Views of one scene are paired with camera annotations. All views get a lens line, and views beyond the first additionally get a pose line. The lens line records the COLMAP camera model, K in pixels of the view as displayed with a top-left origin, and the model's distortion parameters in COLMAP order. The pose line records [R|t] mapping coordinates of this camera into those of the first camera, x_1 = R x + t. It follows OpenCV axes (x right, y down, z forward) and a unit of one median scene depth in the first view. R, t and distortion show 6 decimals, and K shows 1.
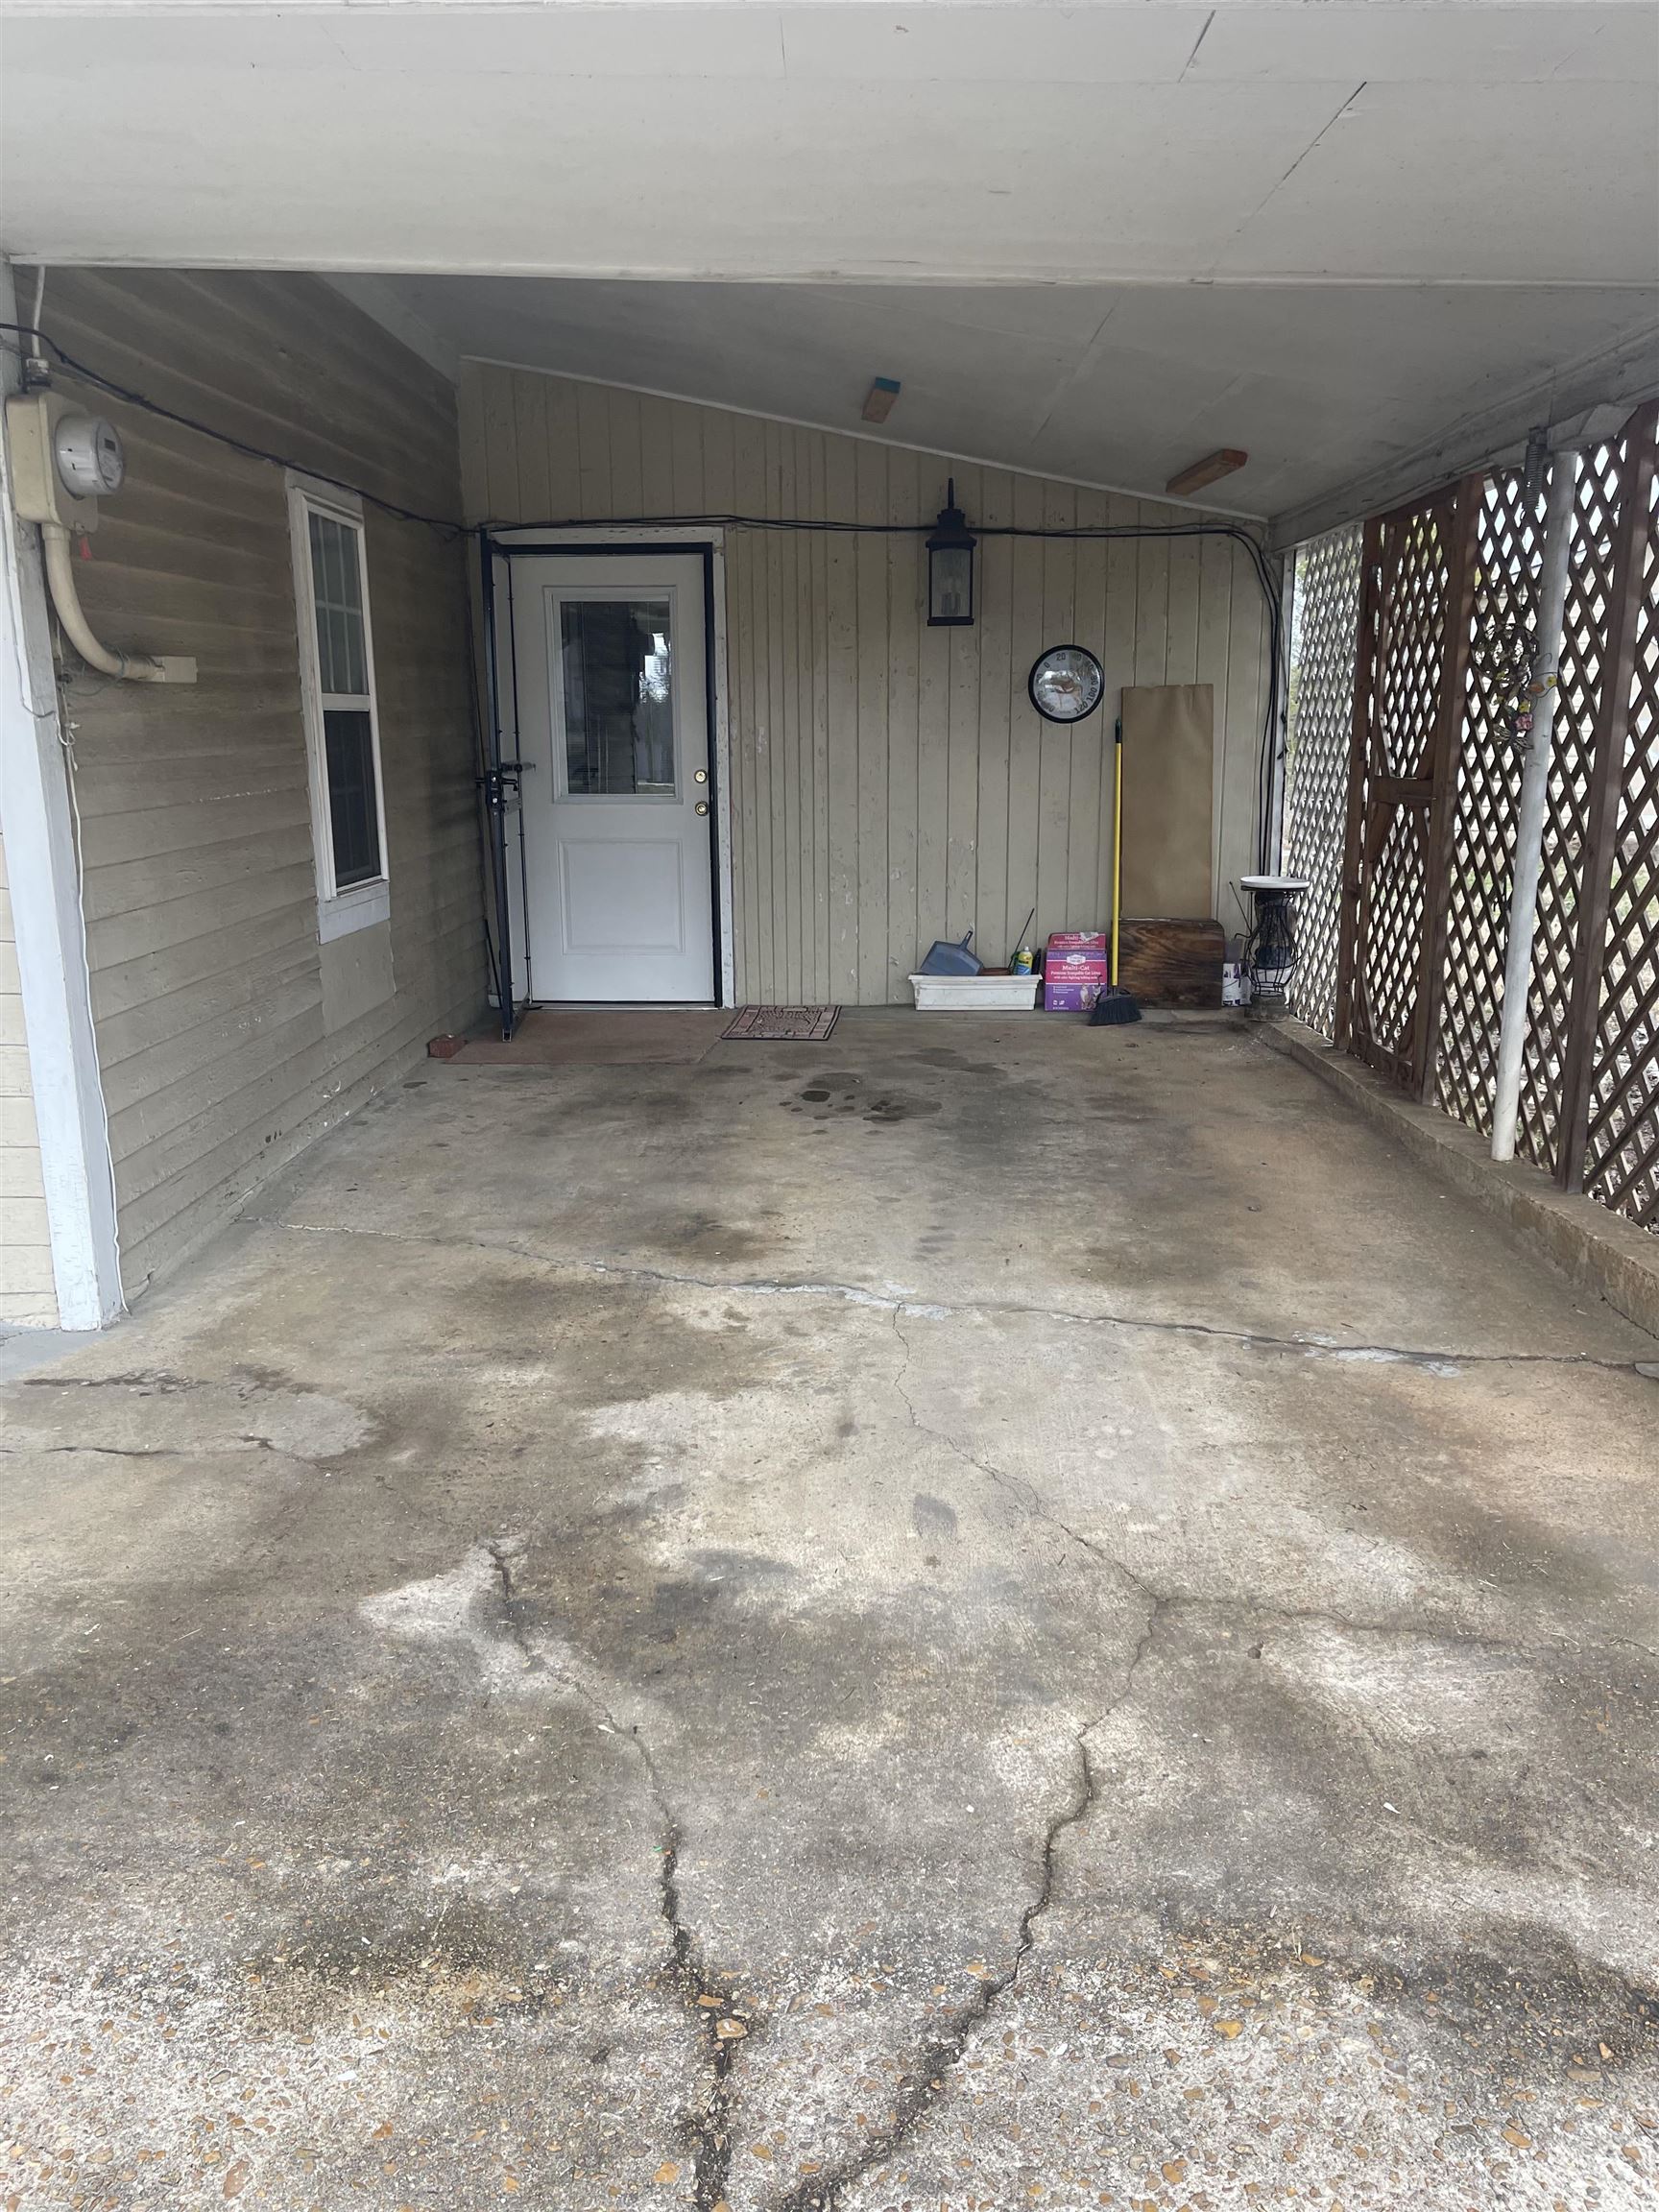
lens RADIAL K [[1673.4, 0, 841.3], [0, 1673.4, 1113.2], [0, 0, 1]] dist [0.057508, -0.055618]
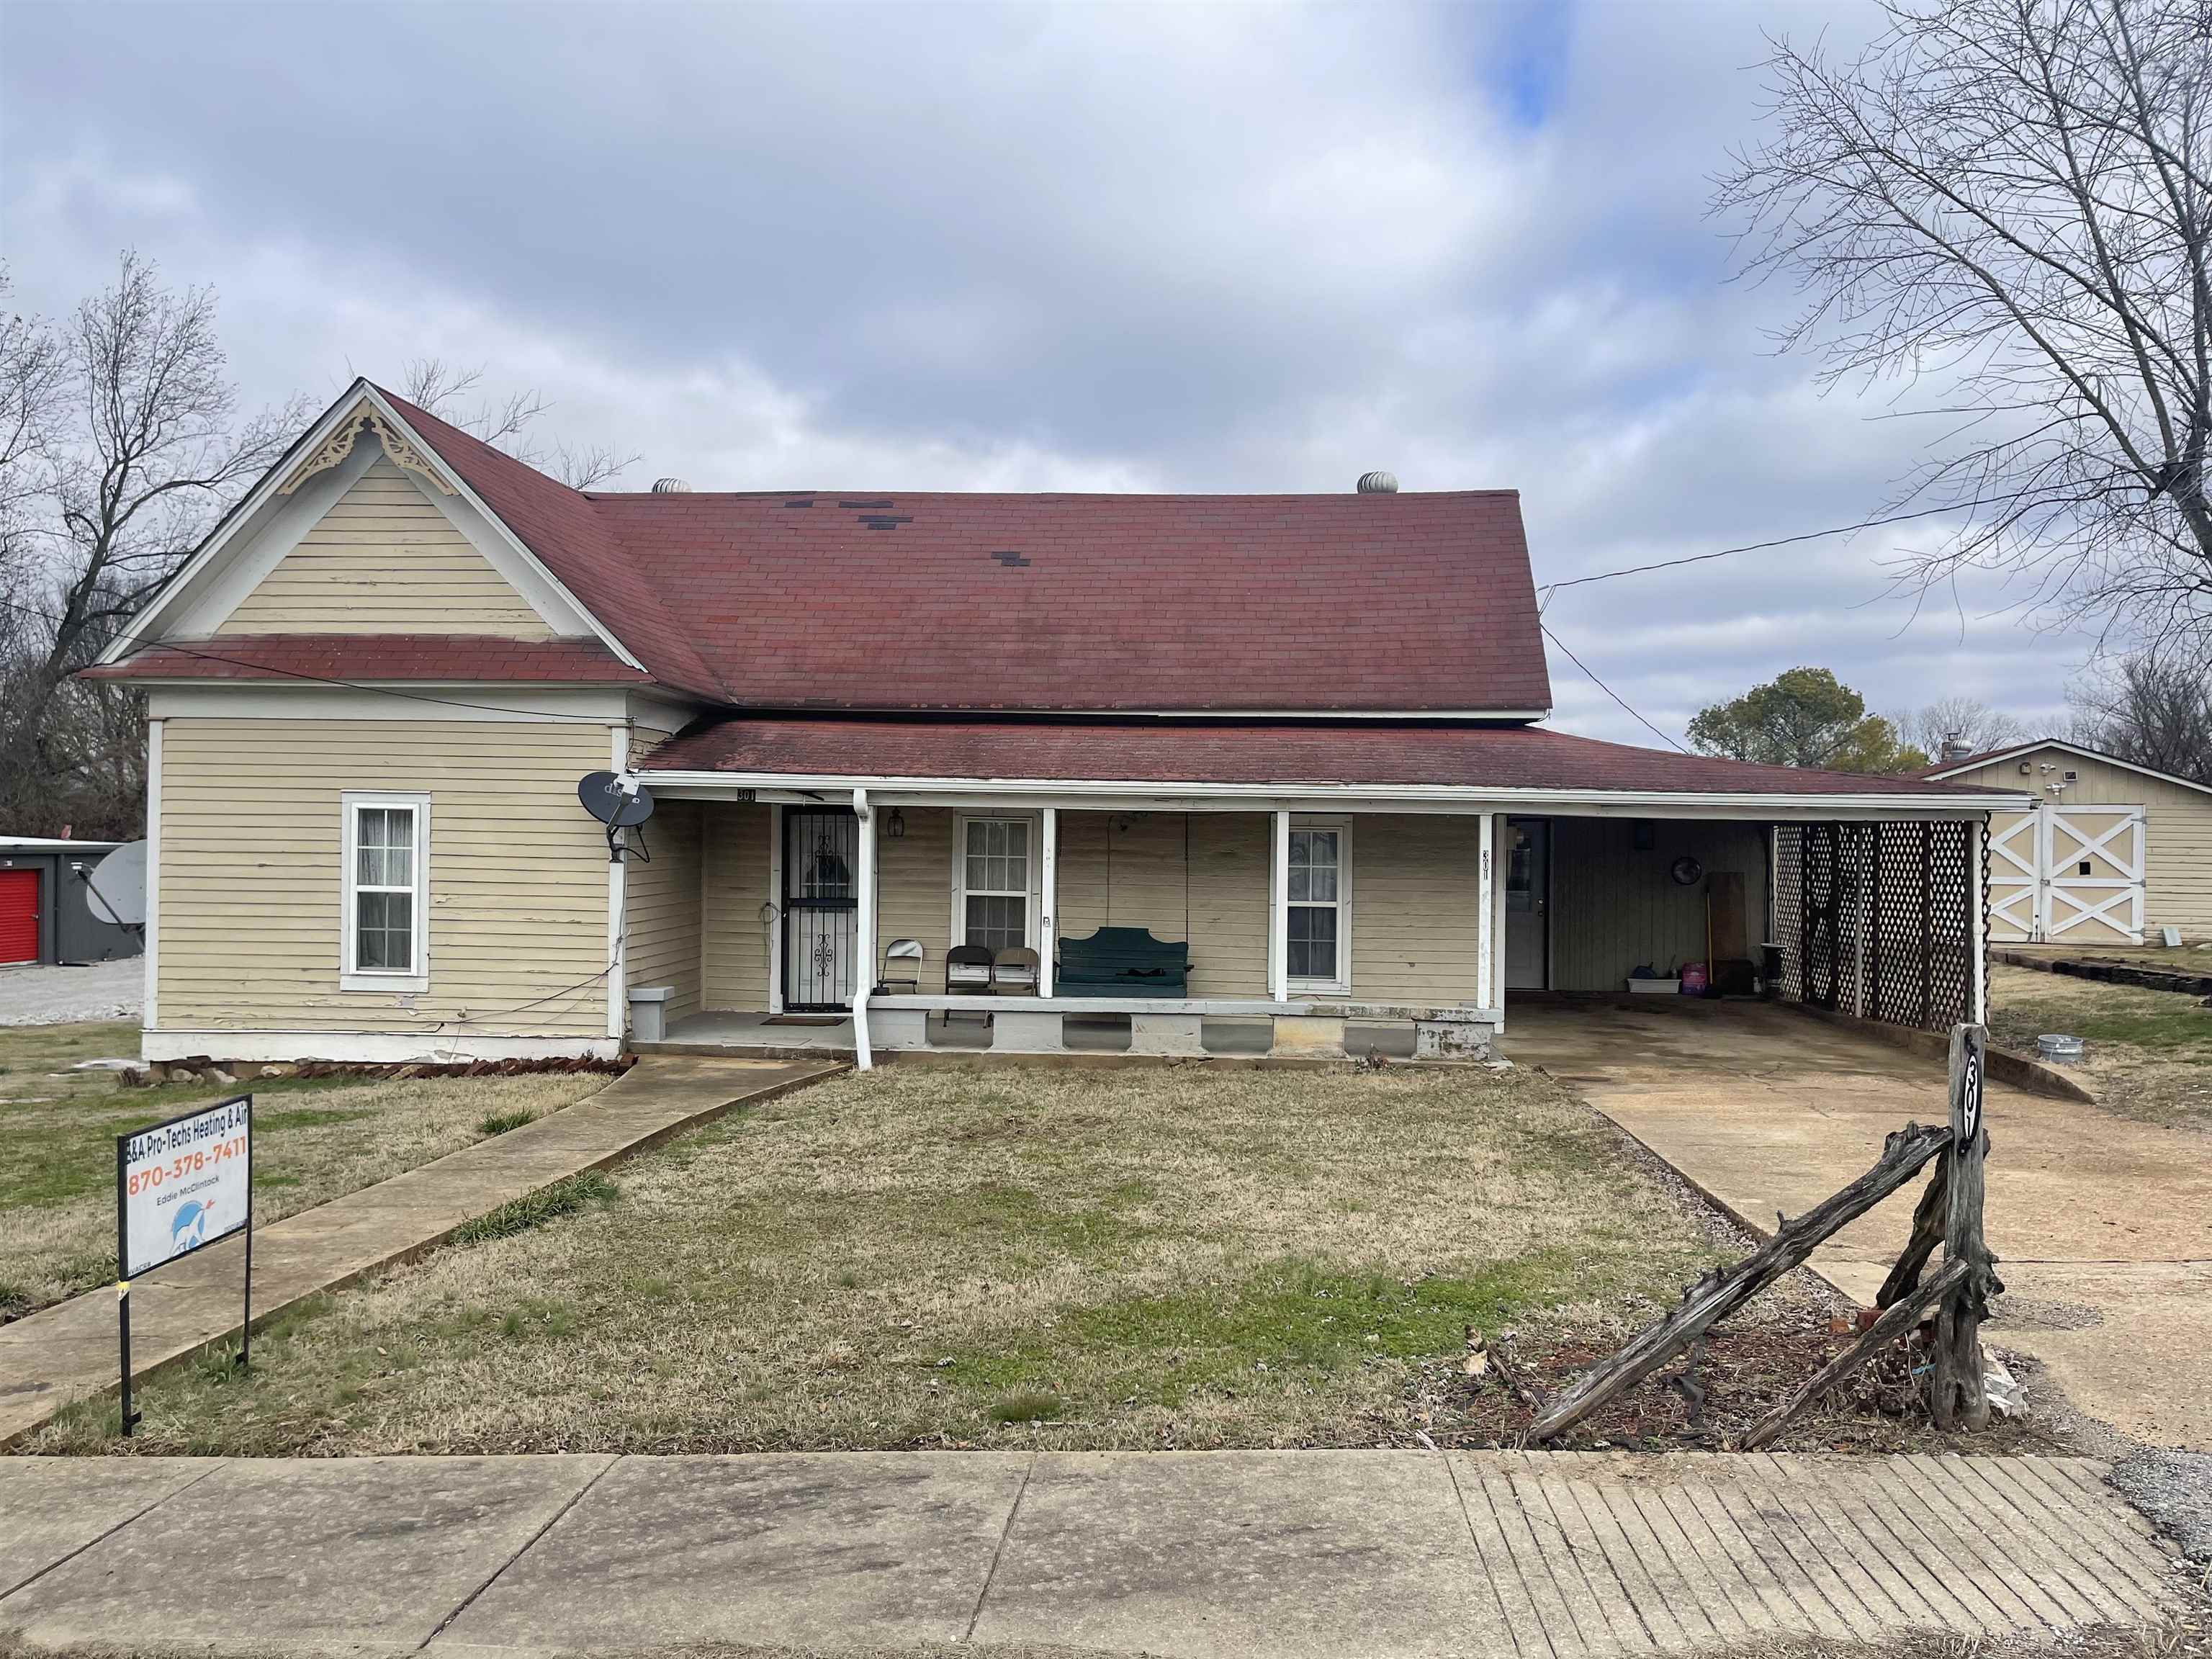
lens RADIAL K [[1673.4, 0, 1069.4], [0, 1673.4, 845.7], [0, 0, 1]] dist [0.057508, -0.055618]
pose [[0.995219, 0.013772, -0.096694, -0.586255], [-0.035030, 0.974475, -0.221746, 0.334520], [0.091172, 0.224073, 0.970298, -1.705713]]
